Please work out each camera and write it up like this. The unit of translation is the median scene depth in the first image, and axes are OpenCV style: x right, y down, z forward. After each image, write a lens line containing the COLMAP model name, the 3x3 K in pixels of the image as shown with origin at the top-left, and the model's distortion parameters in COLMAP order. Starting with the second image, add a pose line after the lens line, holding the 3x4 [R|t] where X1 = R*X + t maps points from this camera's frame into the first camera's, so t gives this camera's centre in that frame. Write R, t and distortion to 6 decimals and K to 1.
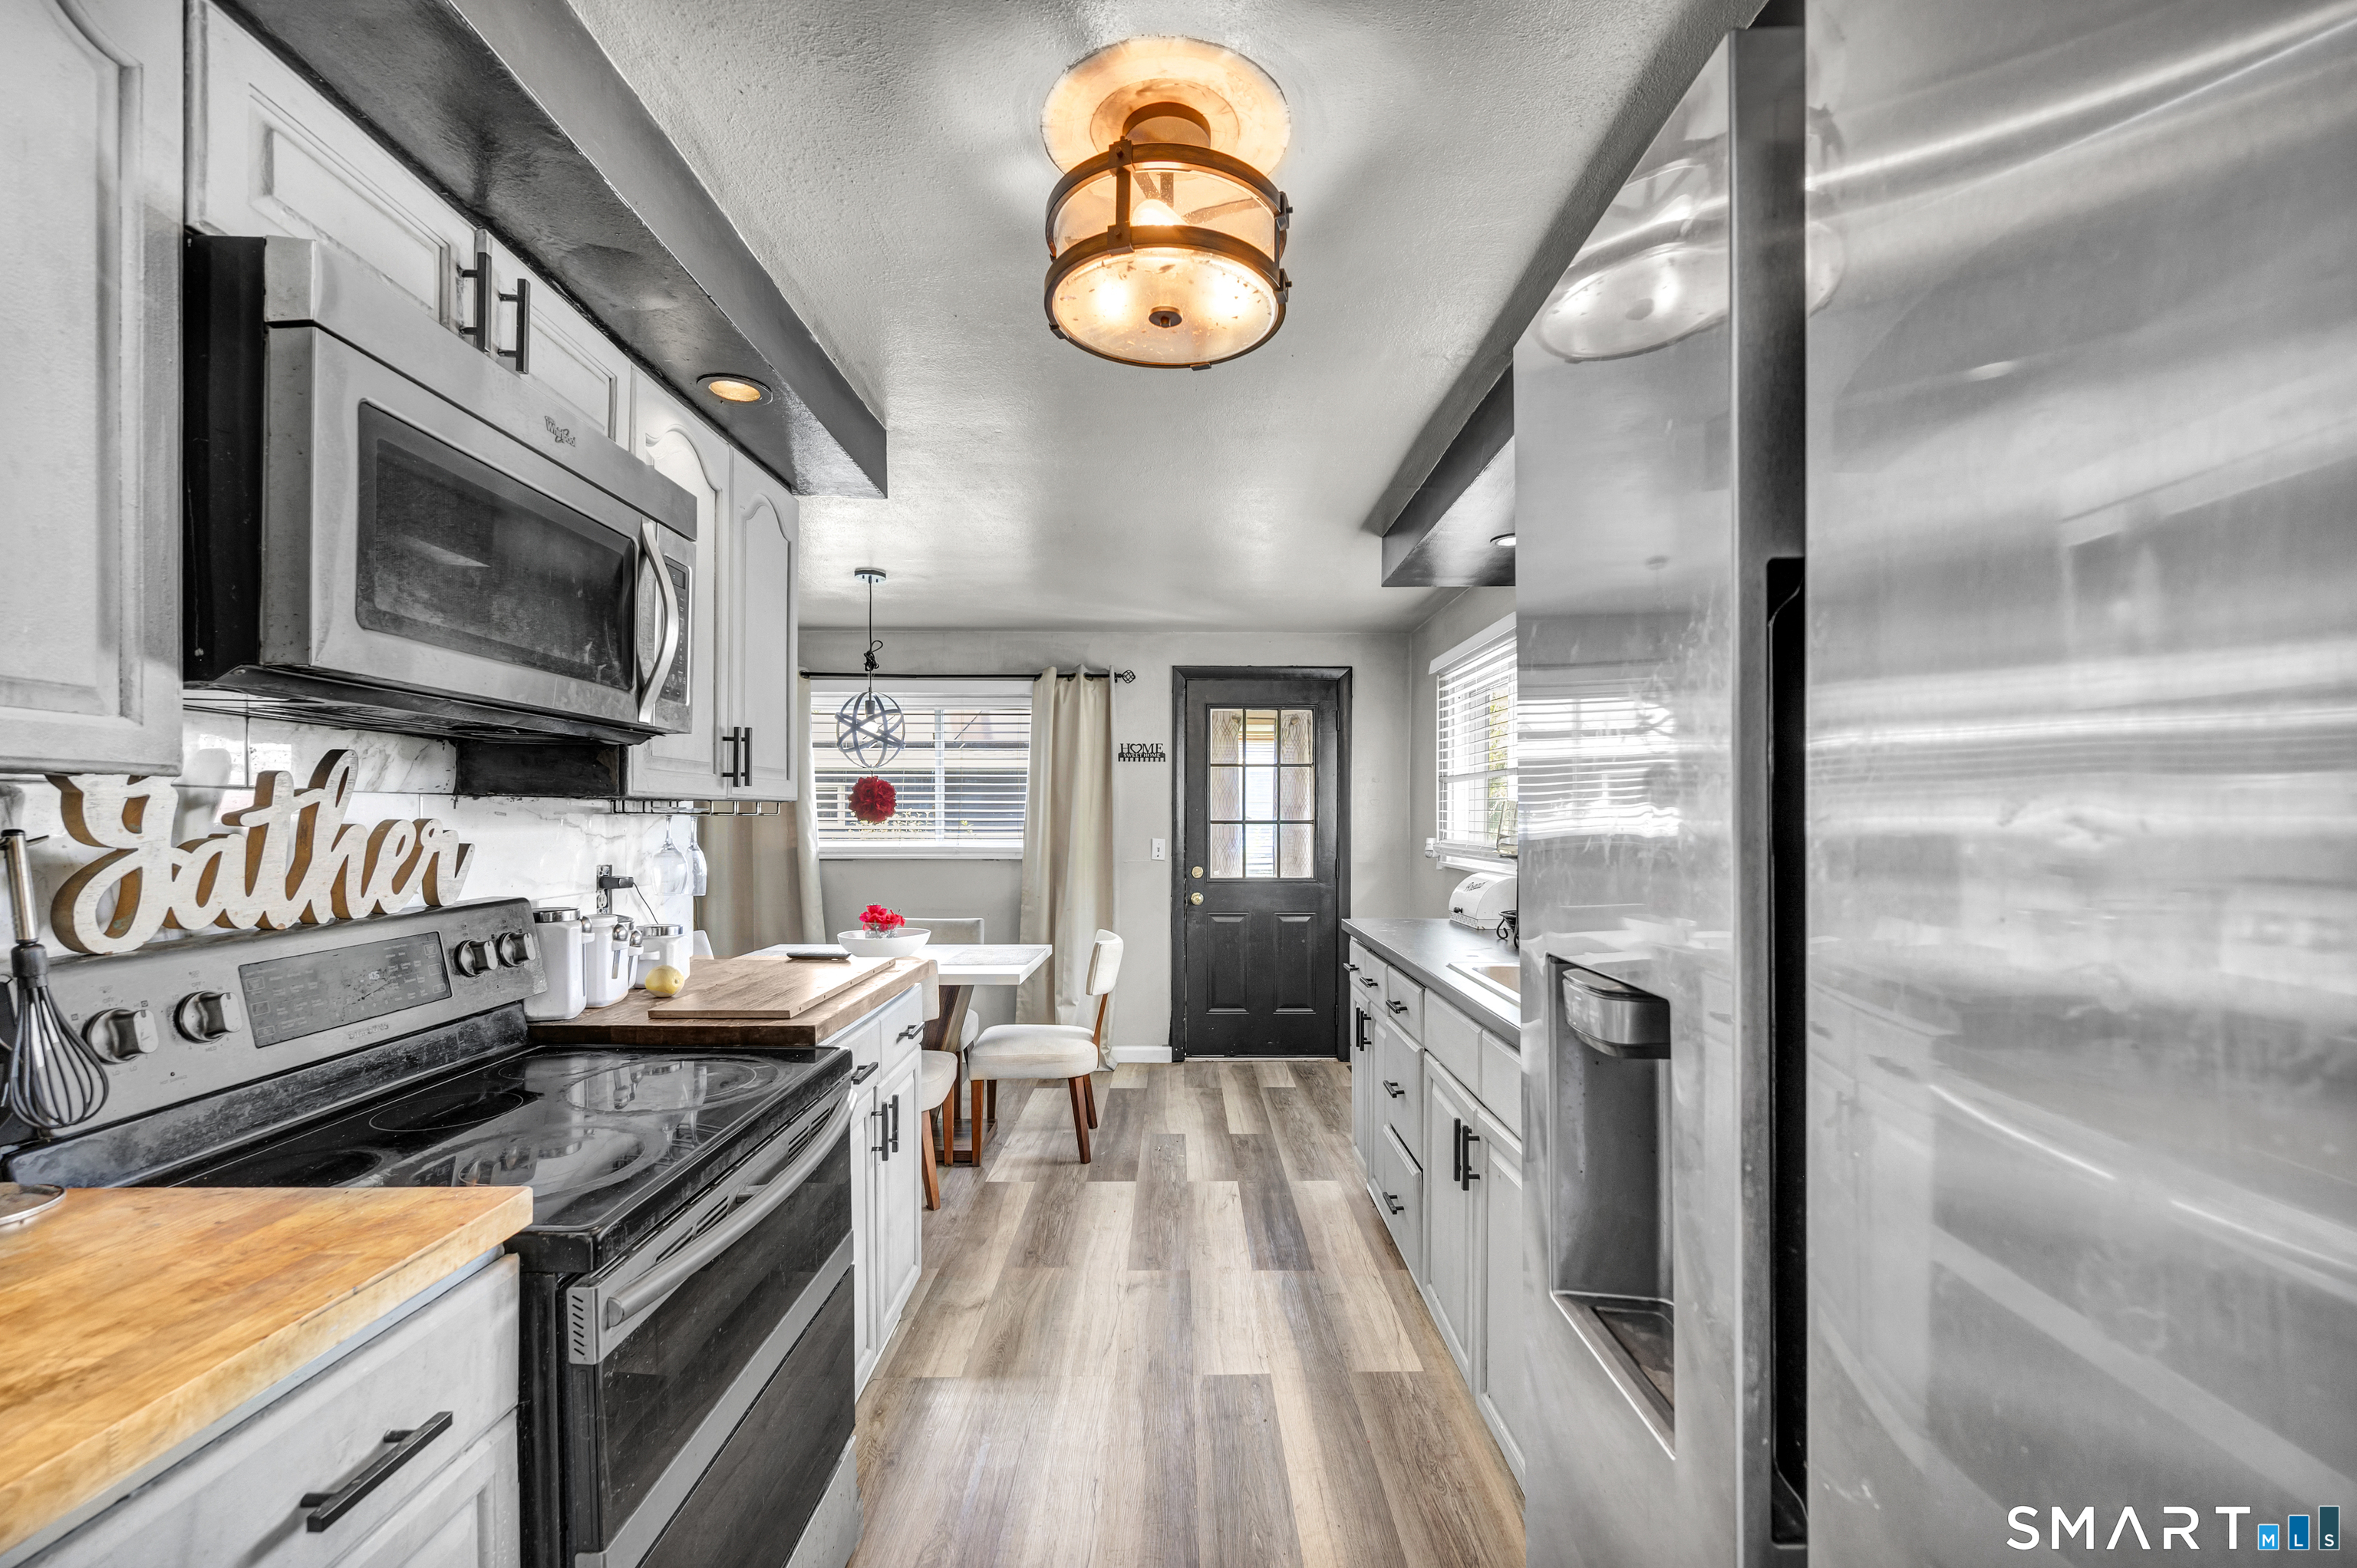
lens RADIAL K [[953.7, 0, 1183.8], [0, 953.7, 794.0], [0, 0, 1]] dist [0.001421, 0.000127]
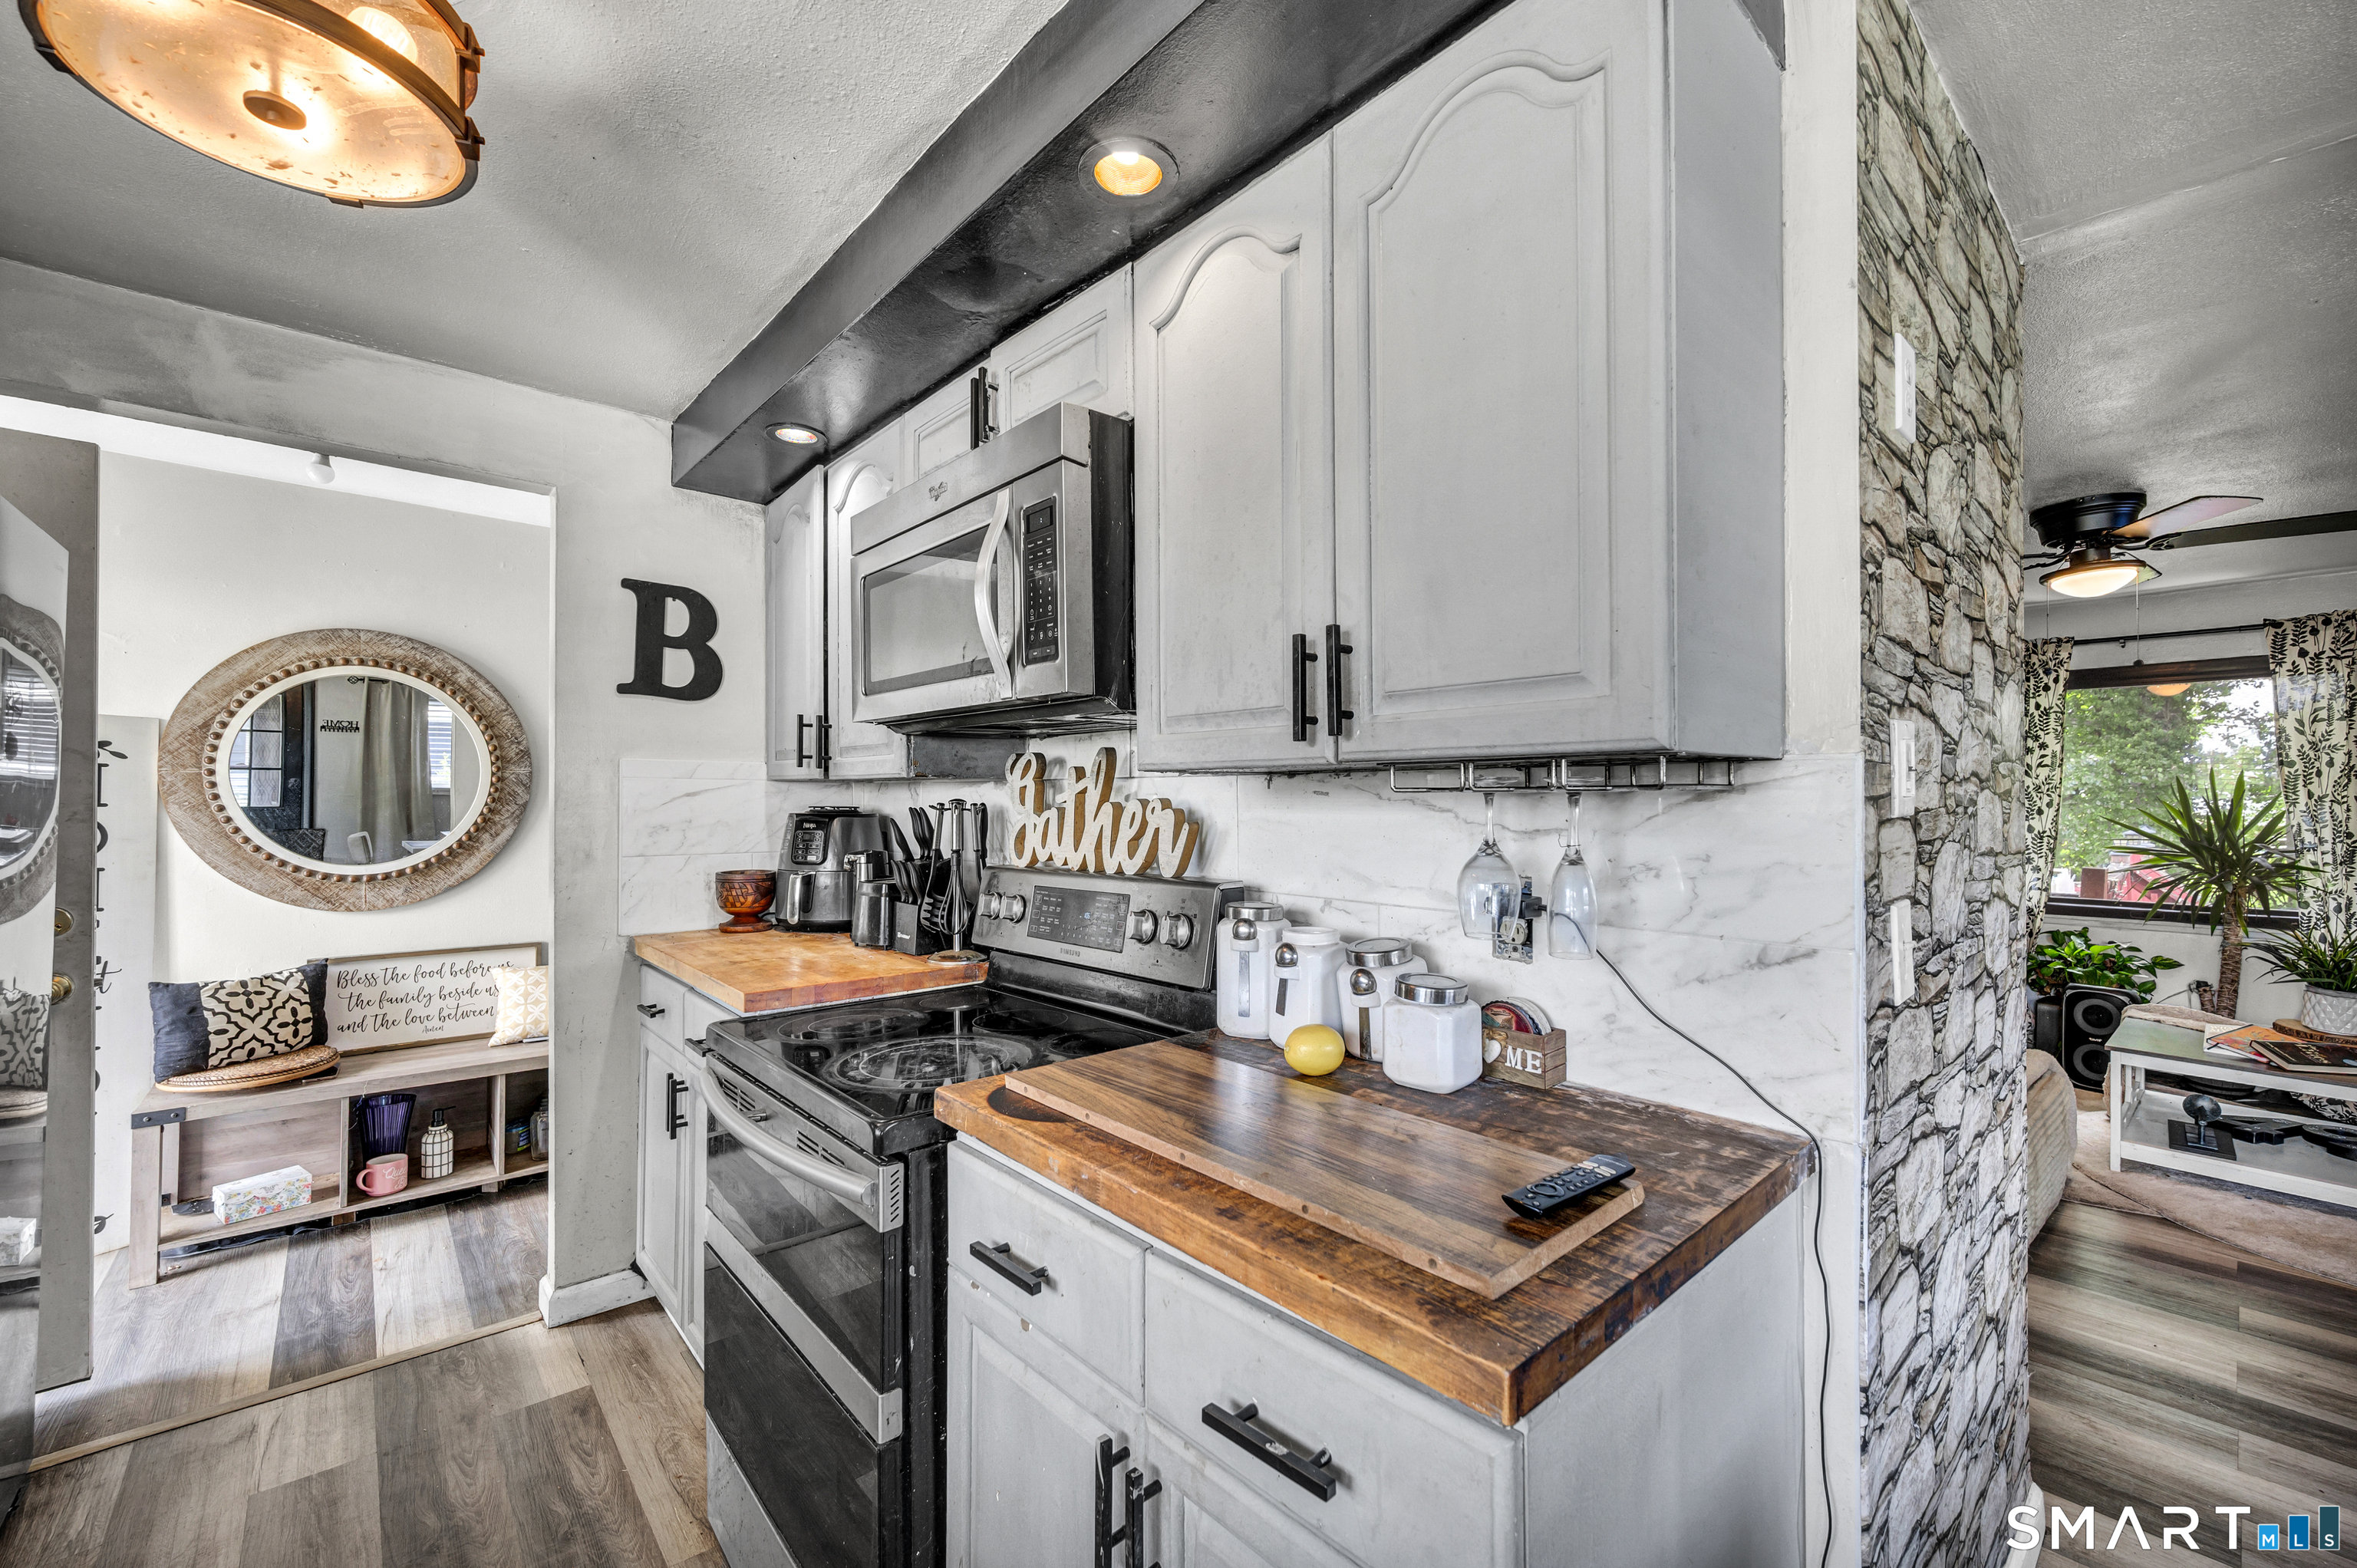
lens RADIAL K [[953.7, 0, 1183.8], [0, 953.7, 794.0], [0, 0, 1]] dist [0.001421, 0.000127]
pose [[-0.753941, -0.007793, -0.656896, -0.078642], [0.012146, 0.999593, -0.025800, 0.058031], [0.656830, -0.027431, -0.753540, 2.151042]]
